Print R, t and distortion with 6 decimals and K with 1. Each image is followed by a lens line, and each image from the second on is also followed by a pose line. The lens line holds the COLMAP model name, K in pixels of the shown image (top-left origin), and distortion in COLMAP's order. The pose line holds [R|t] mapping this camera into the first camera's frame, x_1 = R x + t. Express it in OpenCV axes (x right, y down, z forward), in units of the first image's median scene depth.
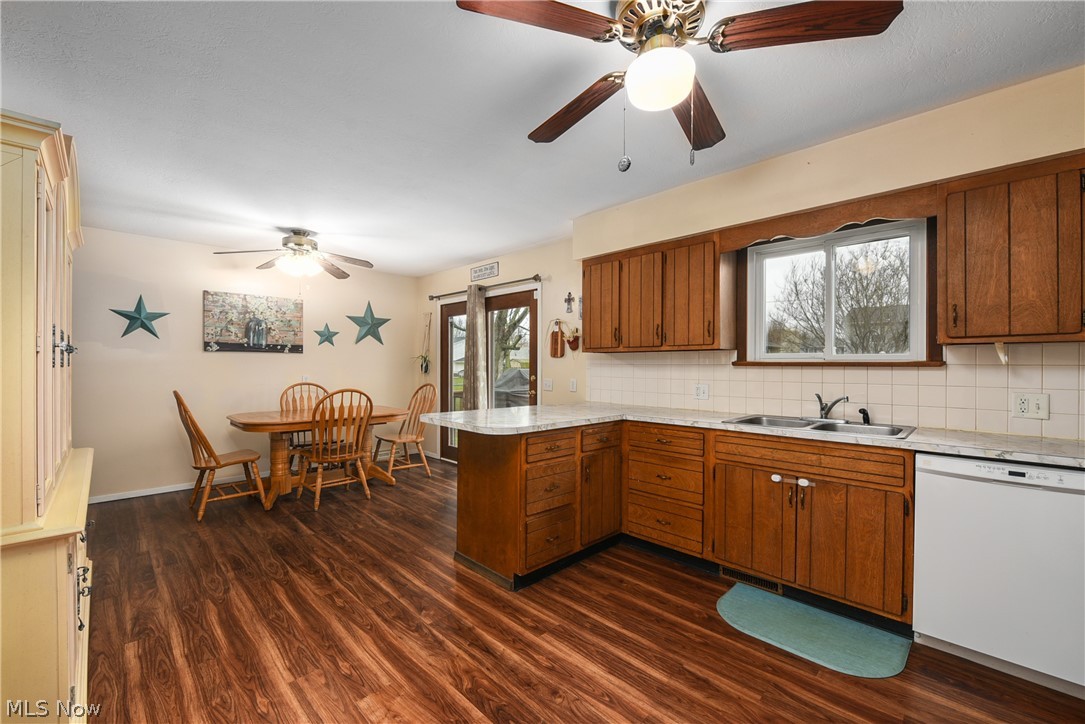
lens RADIAL K [[447.4, 0, 562.3], [0, 447.4, 365.0], [0, 0, 1]] dist [-0.008519, -0.000070]
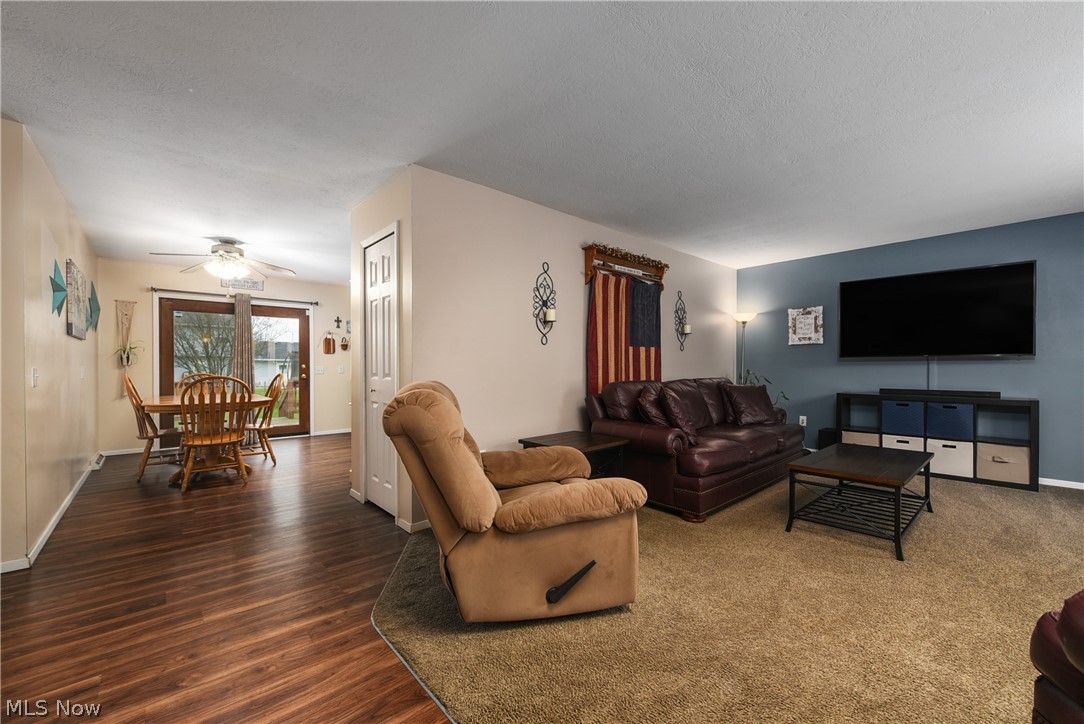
lens RADIAL K [[443.3, 0, 515.6], [0, 443.3, 366.8], [0, 0, 1]] dist [-0.008787, 0.000062]
pose [[0.116643, 0.001015, 0.993173, -1.668070], [0.004770, 0.999987, -0.001582, 0.039533], [-0.993162, 0.004922, 0.116636, 0.122754]]
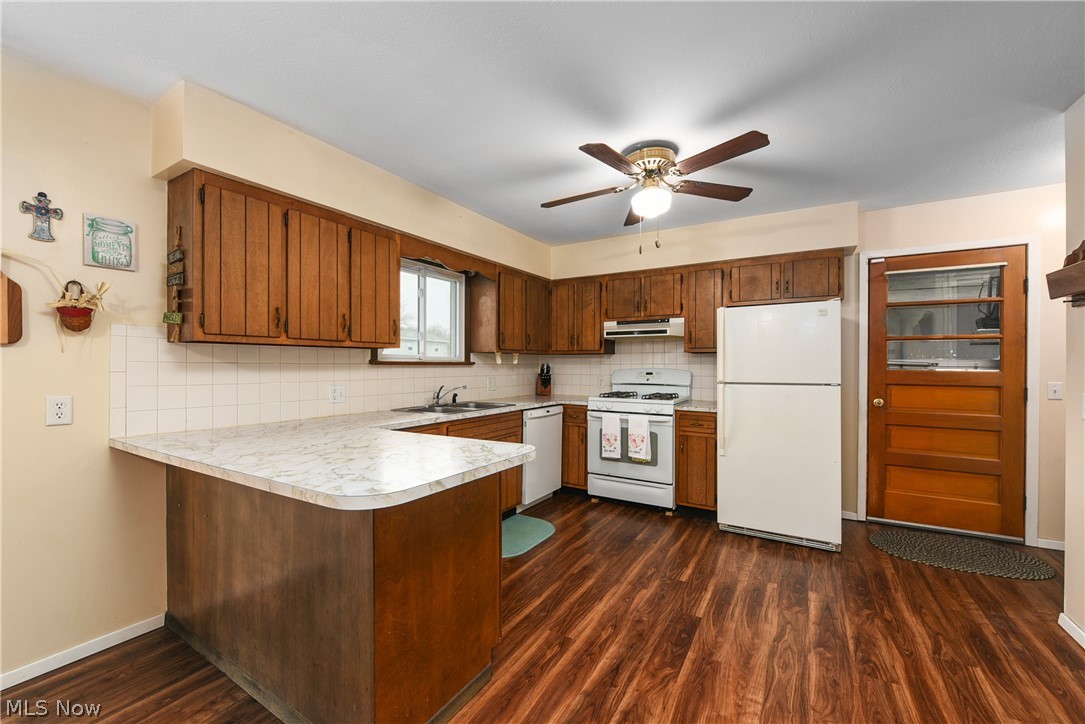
lens RADIAL K [[443.7, 0, 516.1], [0, 443.7, 366.8], [0, 0, 1]] dist [-0.008787, 0.000062]
pose [[-0.192082, -0.005487, 0.981363, -0.496701], [0.000657, 0.999983, 0.005720, 0.000340], [-0.981379, 0.001743, -0.192076, 0.664362]]
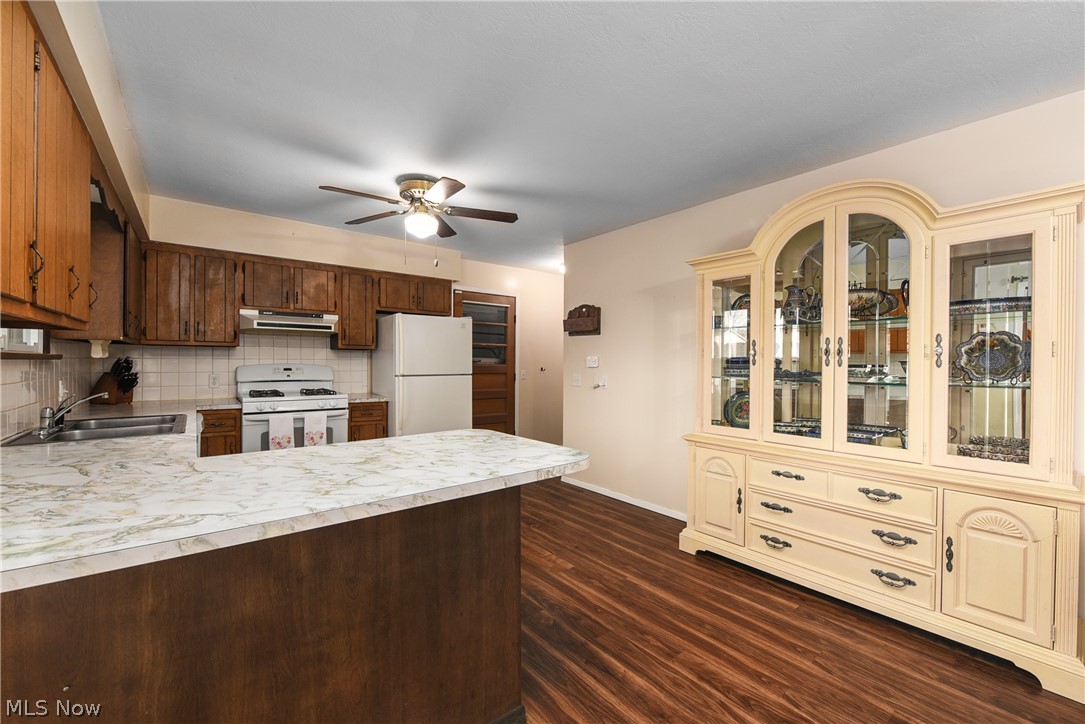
lens RADIAL K [[447.4, 0, 562.3], [0, 447.4, 365.0], [0, 0, 1]] dist [-0.008519, -0.000070]
pose [[-0.993790, -0.008757, 0.110927, -0.241539], [-0.007682, 0.999919, 0.010115, -0.001712], [-0.111007, 0.009200, -0.993777, 1.076452]]
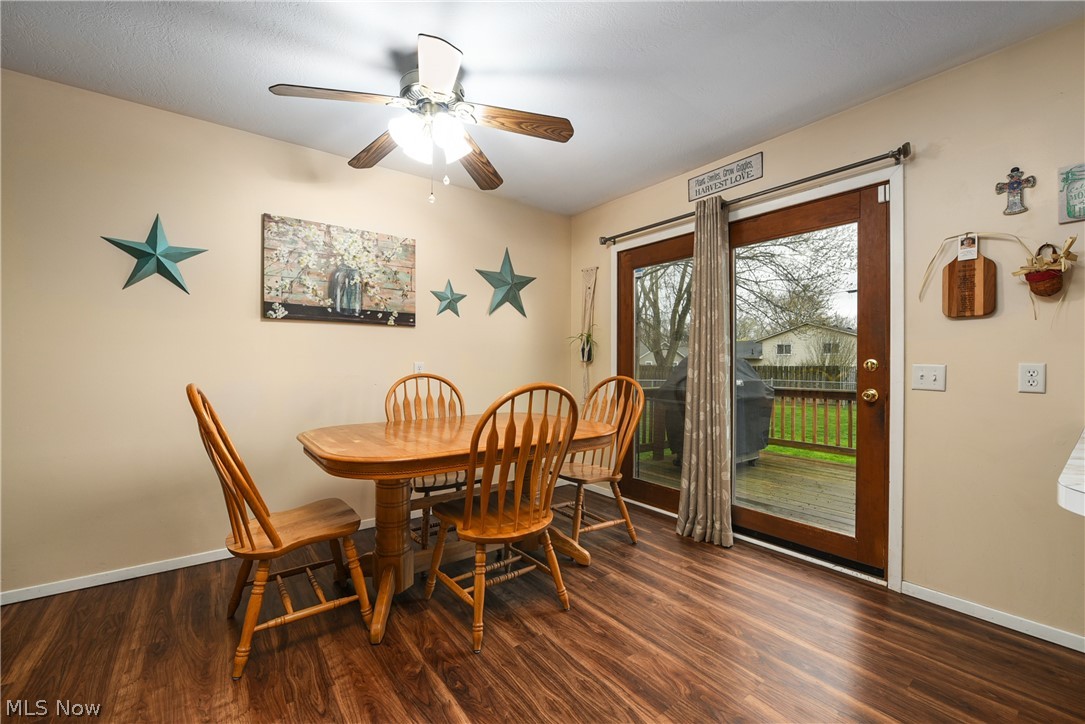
lens RADIAL K [[447.4, 0, 562.3], [0, 447.4, 365.0], [0, 0, 1]] dist [-0.008519, -0.000070]
pose [[0.991866, -0.000086, -0.127283, -0.385738], [0.000183, 1.000000, 0.000750, 0.032897], [0.127283, -0.000767, 0.991866, 0.529734]]
